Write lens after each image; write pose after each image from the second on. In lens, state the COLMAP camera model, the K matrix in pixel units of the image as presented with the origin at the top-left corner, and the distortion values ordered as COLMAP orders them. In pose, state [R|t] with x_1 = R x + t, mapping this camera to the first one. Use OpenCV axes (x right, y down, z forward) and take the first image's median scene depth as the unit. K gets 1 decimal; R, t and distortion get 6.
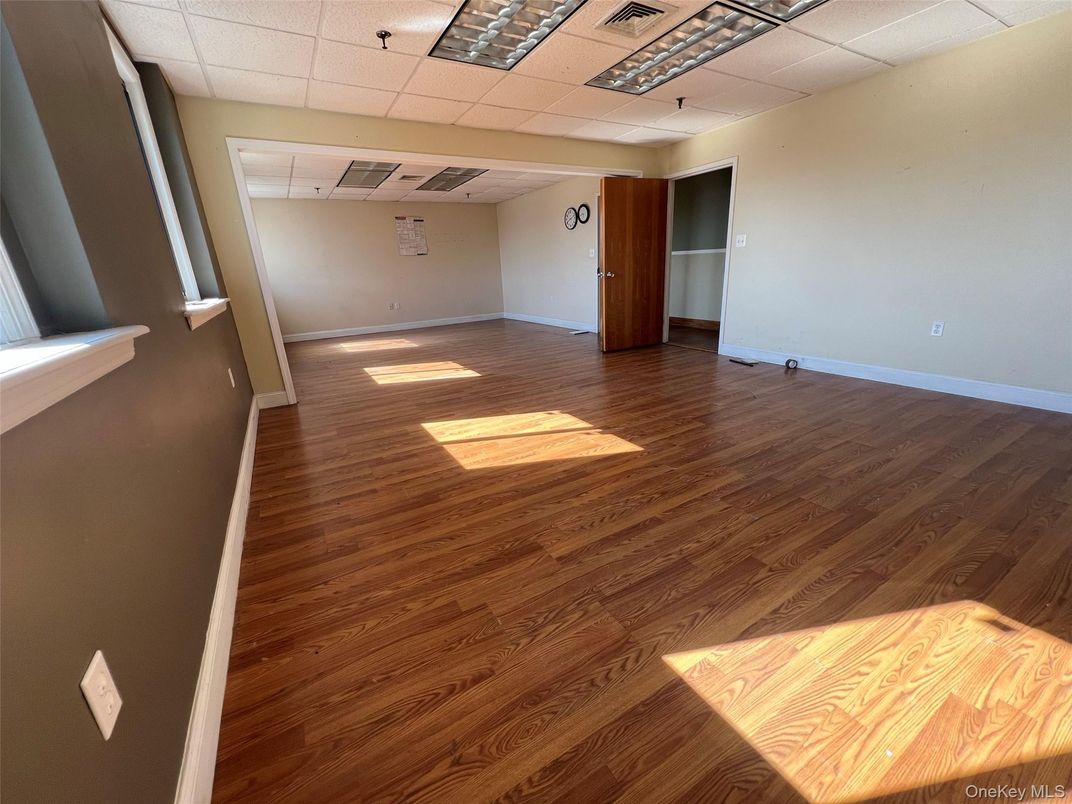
lens RADIAL K [[428.6, 0, 536.0], [0, 428.6, 402.0], [0, 0, 1]] dist [0.001503, 0.000177]
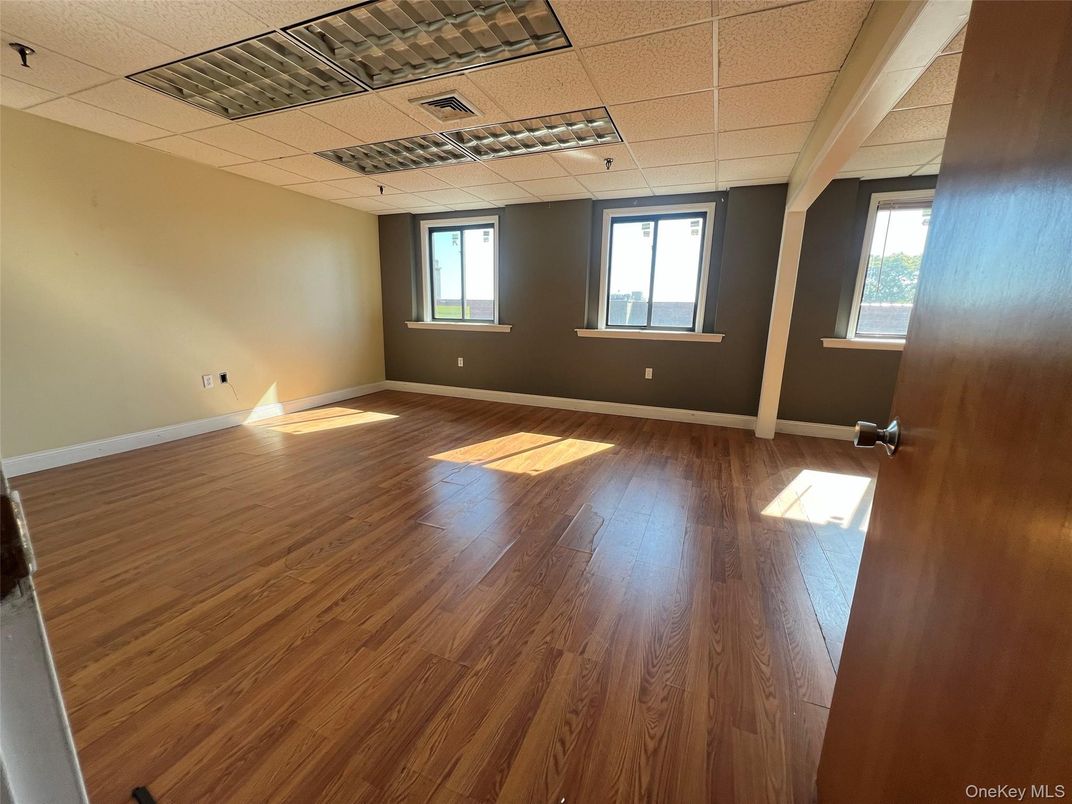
lens RADIAL K [[428.6, 0, 536.0], [0, 428.6, 402.0], [0, 0, 1]] dist [0.001503, 0.000177]
pose [[-0.796554, 0.154460, -0.584503, 0.673584], [-0.166450, 0.873416, 0.457644, -0.646080], [0.581202, 0.461829, -0.670013, 1.840729]]
